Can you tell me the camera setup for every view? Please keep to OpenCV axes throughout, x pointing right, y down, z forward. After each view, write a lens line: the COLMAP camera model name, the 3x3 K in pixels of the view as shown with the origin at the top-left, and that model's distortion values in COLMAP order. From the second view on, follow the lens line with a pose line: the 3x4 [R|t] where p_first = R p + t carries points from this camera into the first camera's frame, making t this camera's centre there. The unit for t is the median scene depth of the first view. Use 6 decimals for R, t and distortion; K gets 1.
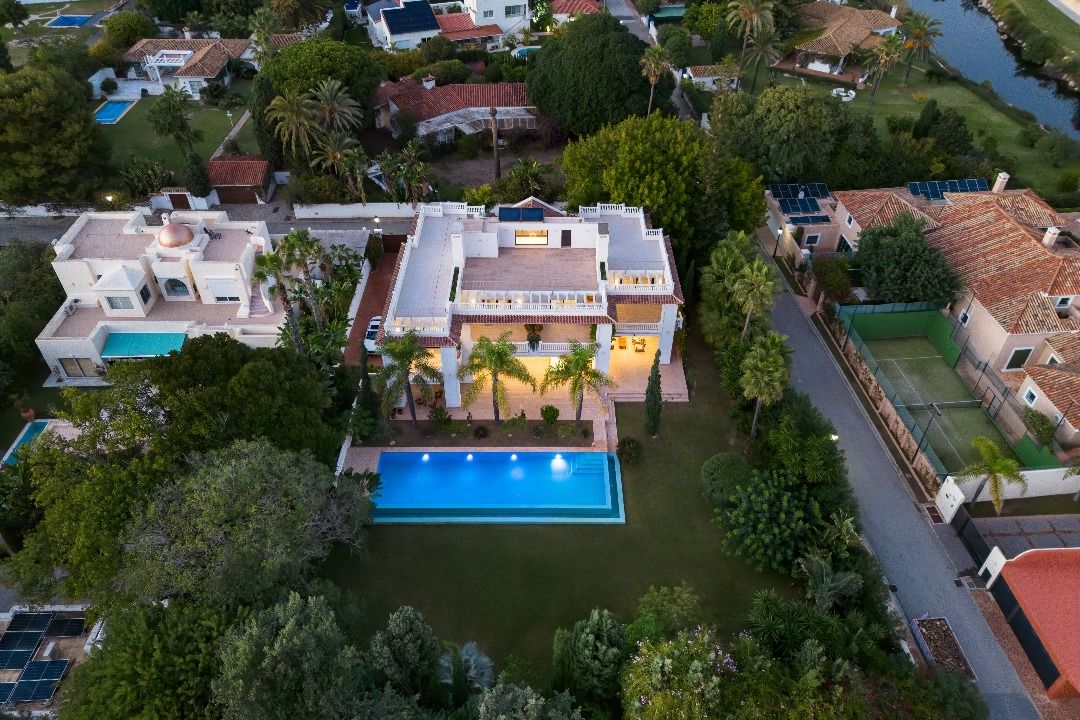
lens RADIAL K [[824.9, 0, 540.0], [0, 824.9, 360.0], [0, 0, 1]] dist [0.009196, 0.007063]
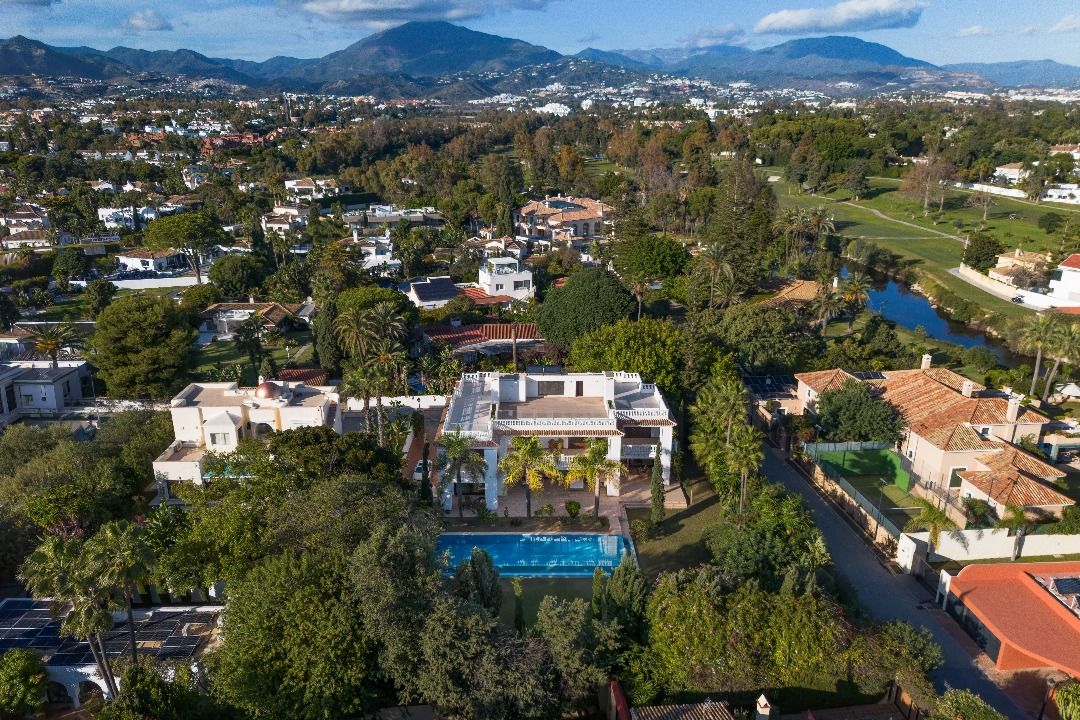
lens RADIAL K [[824.9, 0, 540.0], [0, 824.9, 360.0], [0, 0, 1]] dist [0.009196, 0.007063]
pose [[0.999813, -0.016527, 0.010088, -0.037736], [0.019051, 0.932788, -0.359922, 0.247951], [-0.003462, 0.360047, 0.932928, -0.174977]]
